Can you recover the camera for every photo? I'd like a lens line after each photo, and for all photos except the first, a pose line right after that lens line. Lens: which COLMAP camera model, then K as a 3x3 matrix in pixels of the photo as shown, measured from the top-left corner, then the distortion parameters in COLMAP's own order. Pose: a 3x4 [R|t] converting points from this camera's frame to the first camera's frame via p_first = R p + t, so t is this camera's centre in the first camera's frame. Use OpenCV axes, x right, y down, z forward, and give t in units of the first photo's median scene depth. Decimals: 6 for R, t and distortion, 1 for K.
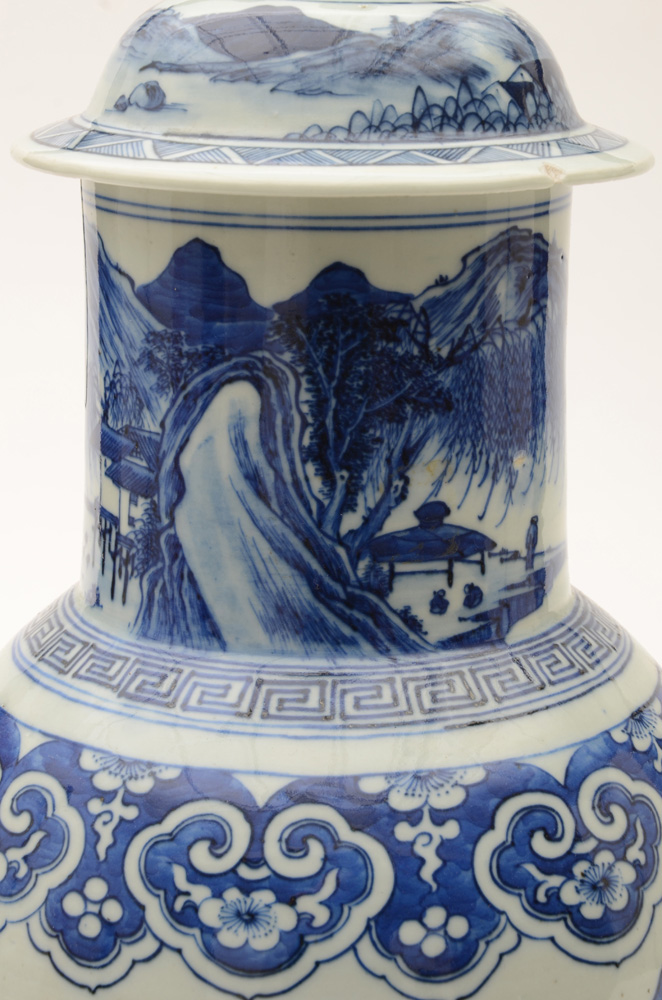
lens RADIAL K [[2454.4, 0, 328.9], [0, 2454.4, 516.2], [0, 0, 1]] dist [0.416764, 0.000000]
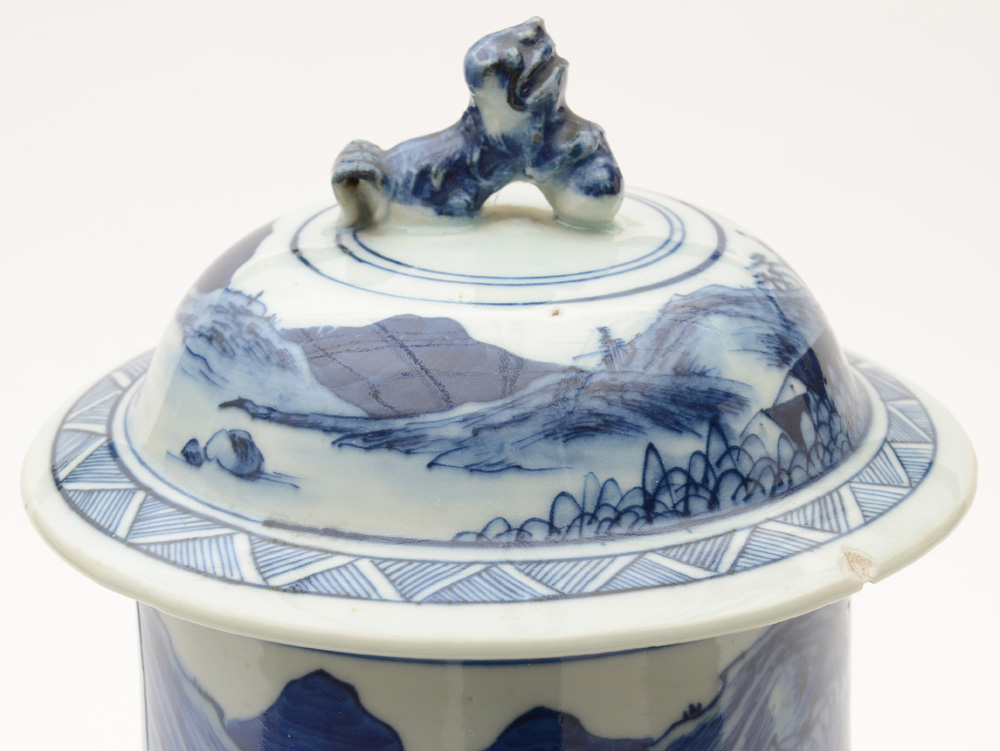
lens RADIAL K [[2846.9, 0, 492.4], [0, 2846.9, 374.5], [0, 0, 1]] dist [0.348903, 0.000000]
pose [[0.996970, -0.050861, 0.058863, -0.048636], [0.044285, 0.993155, 0.108084, -0.270735], [-0.063957, -0.105150, 0.992398, 0.246981]]
